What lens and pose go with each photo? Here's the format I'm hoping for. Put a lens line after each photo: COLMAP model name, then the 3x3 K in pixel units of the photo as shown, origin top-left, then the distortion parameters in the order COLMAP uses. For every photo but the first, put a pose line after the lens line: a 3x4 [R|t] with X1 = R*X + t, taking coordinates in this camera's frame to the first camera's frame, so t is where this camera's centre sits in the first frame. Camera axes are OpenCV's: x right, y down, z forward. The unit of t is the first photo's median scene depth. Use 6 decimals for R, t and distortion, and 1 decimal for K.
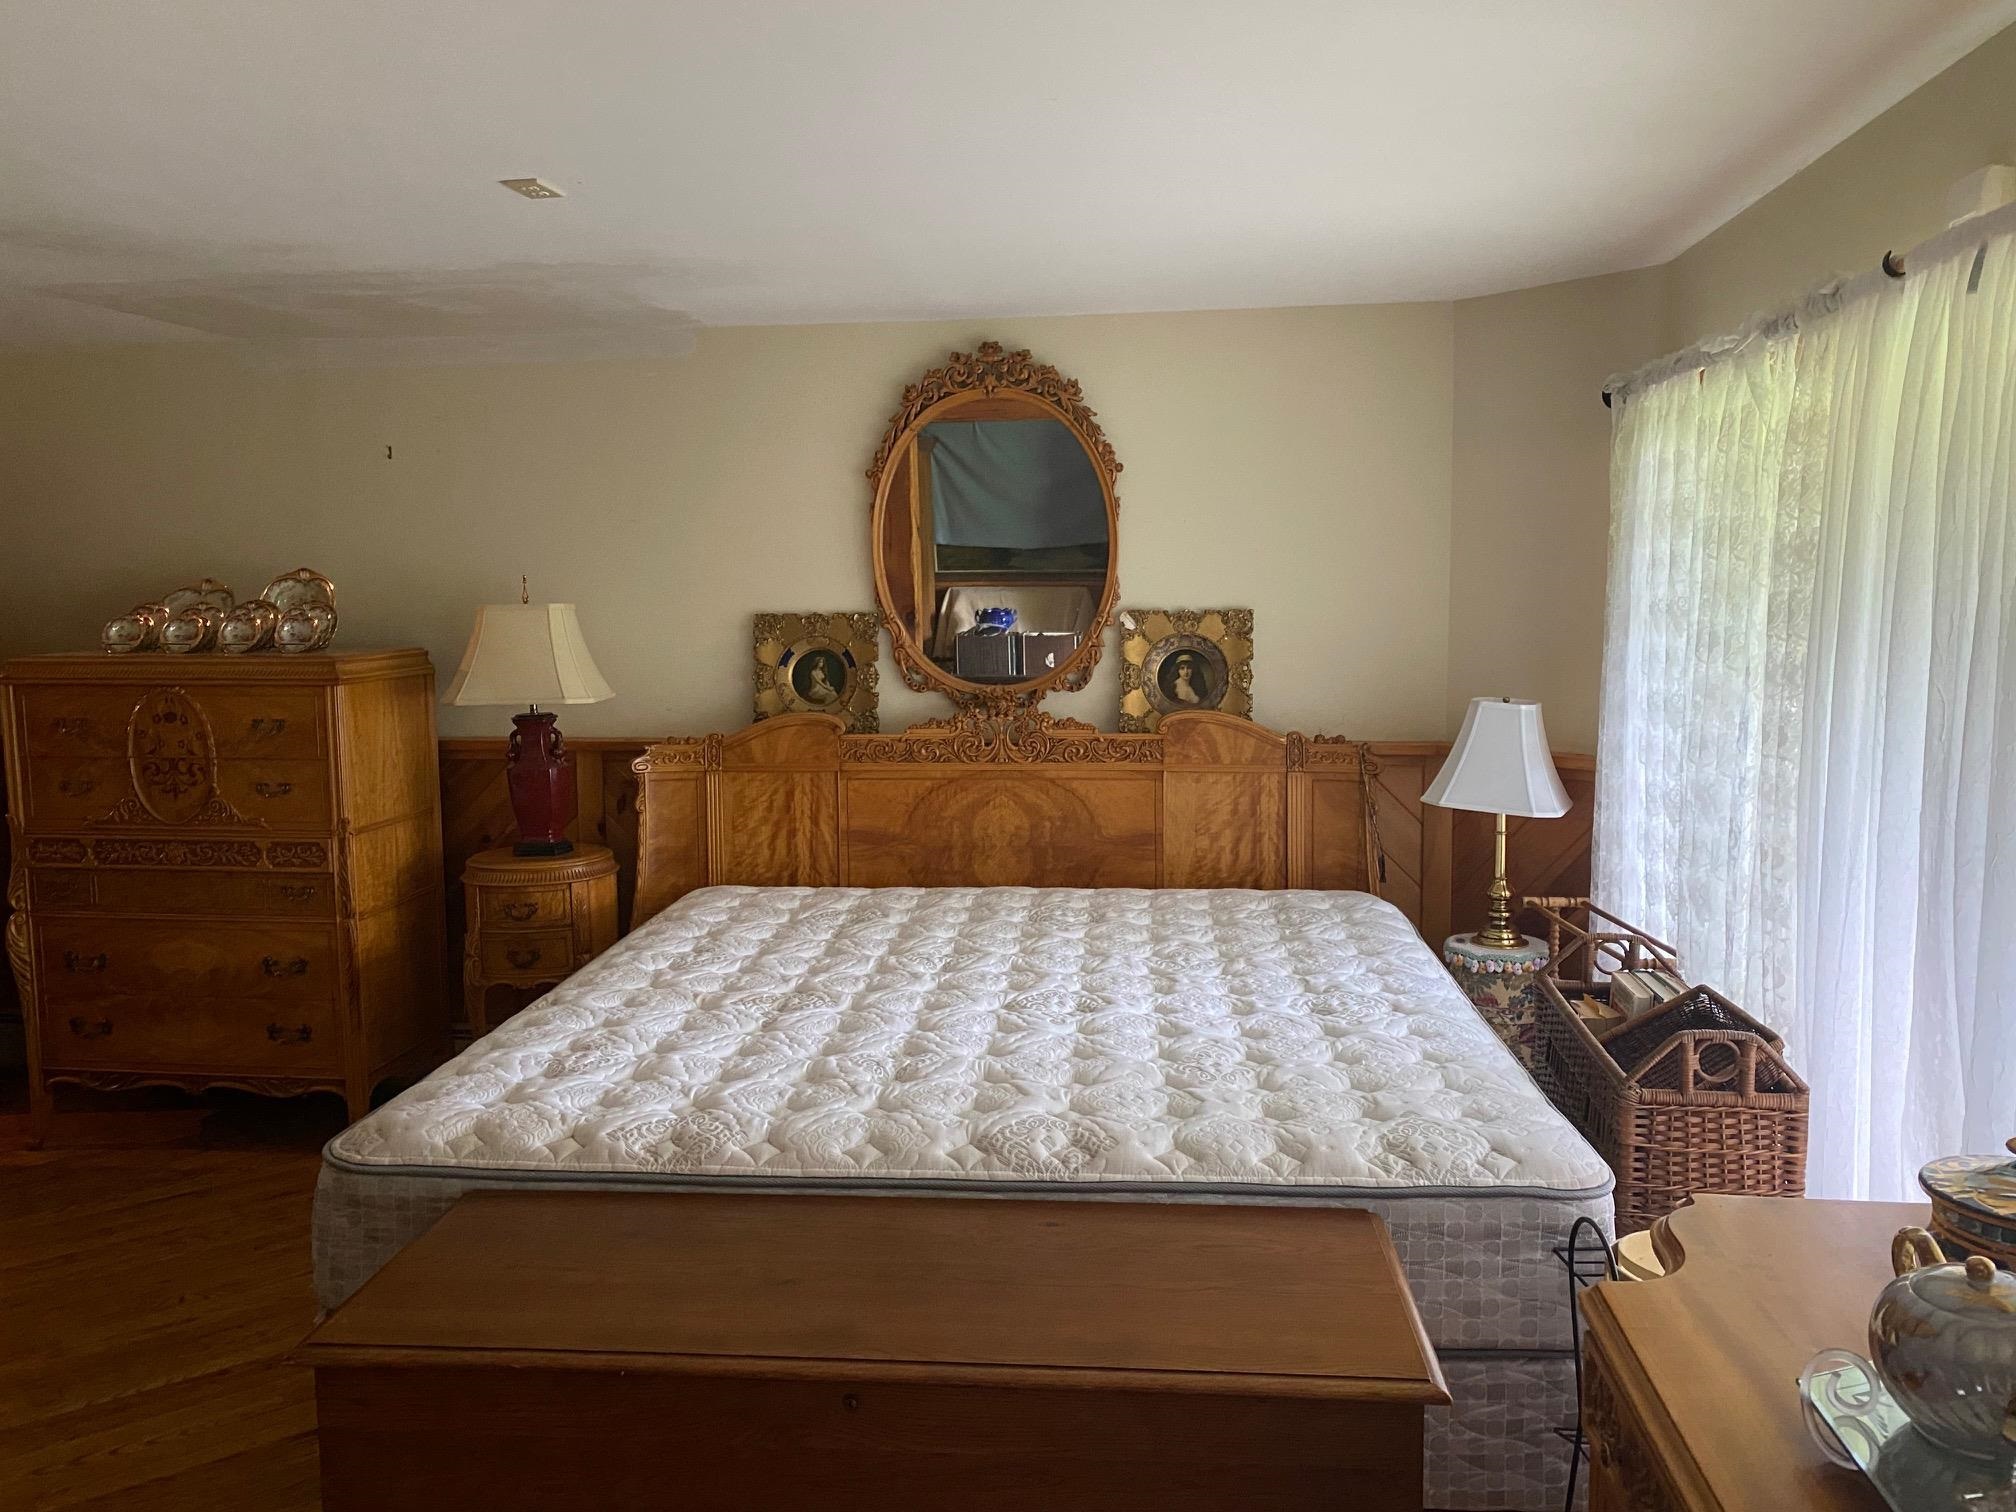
lens RADIAL K [[1534.2, 0, 1008.0], [0, 1534.2, 756.0], [0, 0, 1]] dist [0.051524, -0.112226]
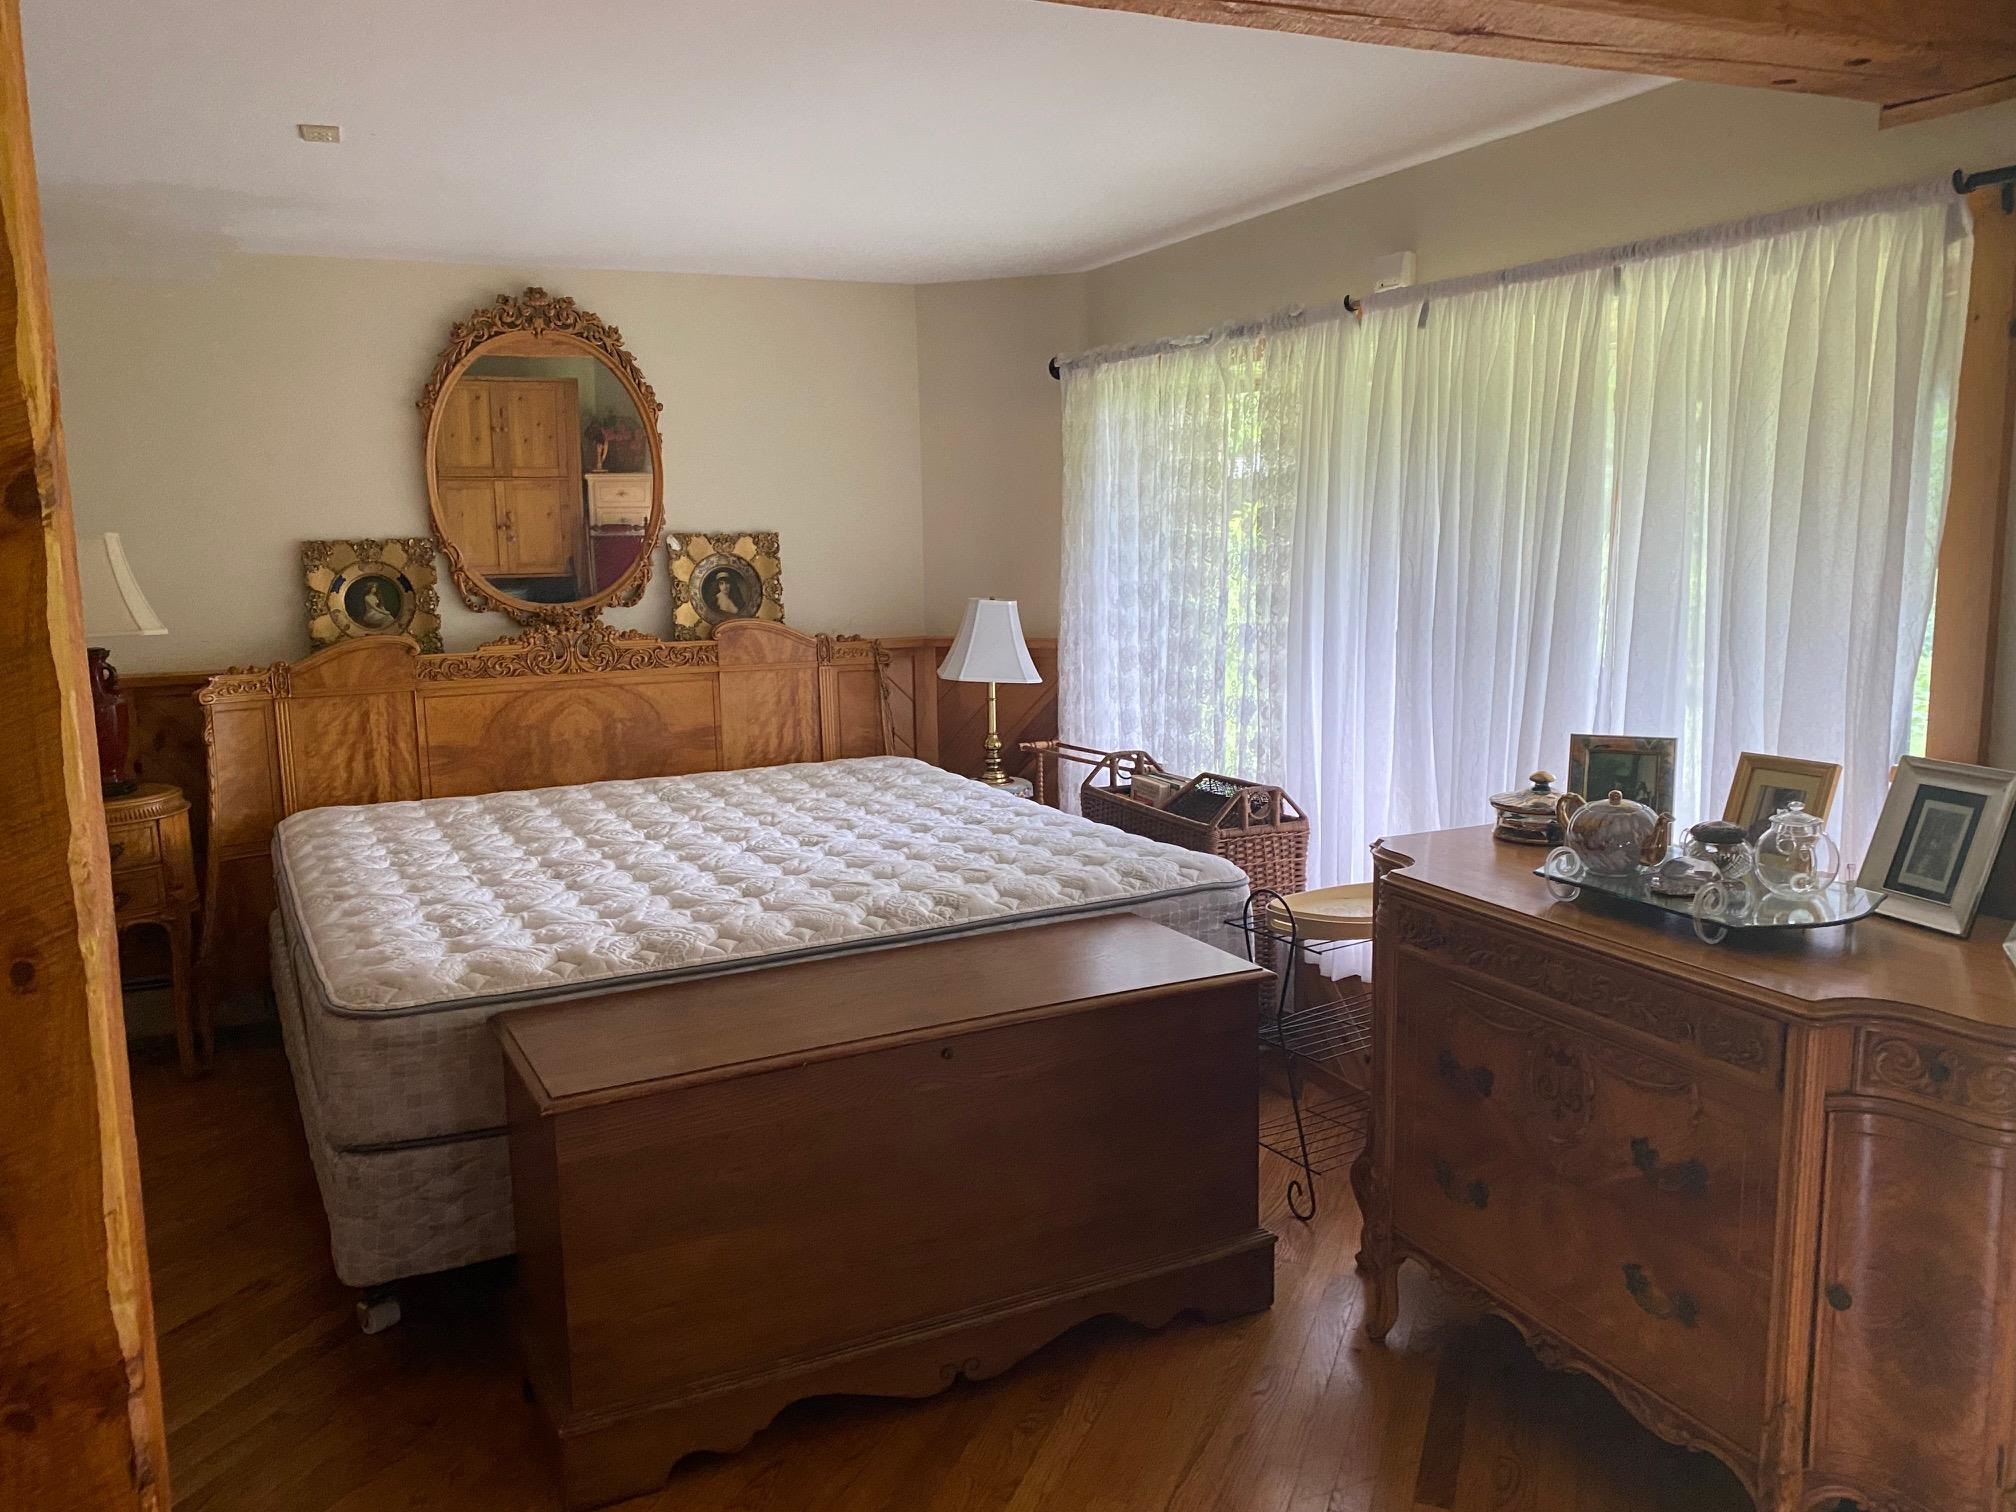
lens RADIAL K [[1546.9, 0, 1008.0], [0, 1546.9, 756.0], [0, 0, 1]] dist [0.119020, -0.301215]
pose [[0.844906, -0.086106, 0.527939, -0.340129], [0.068507, 0.996250, 0.052850, 0.026097], [-0.530509, -0.008486, 0.847637, -0.119894]]
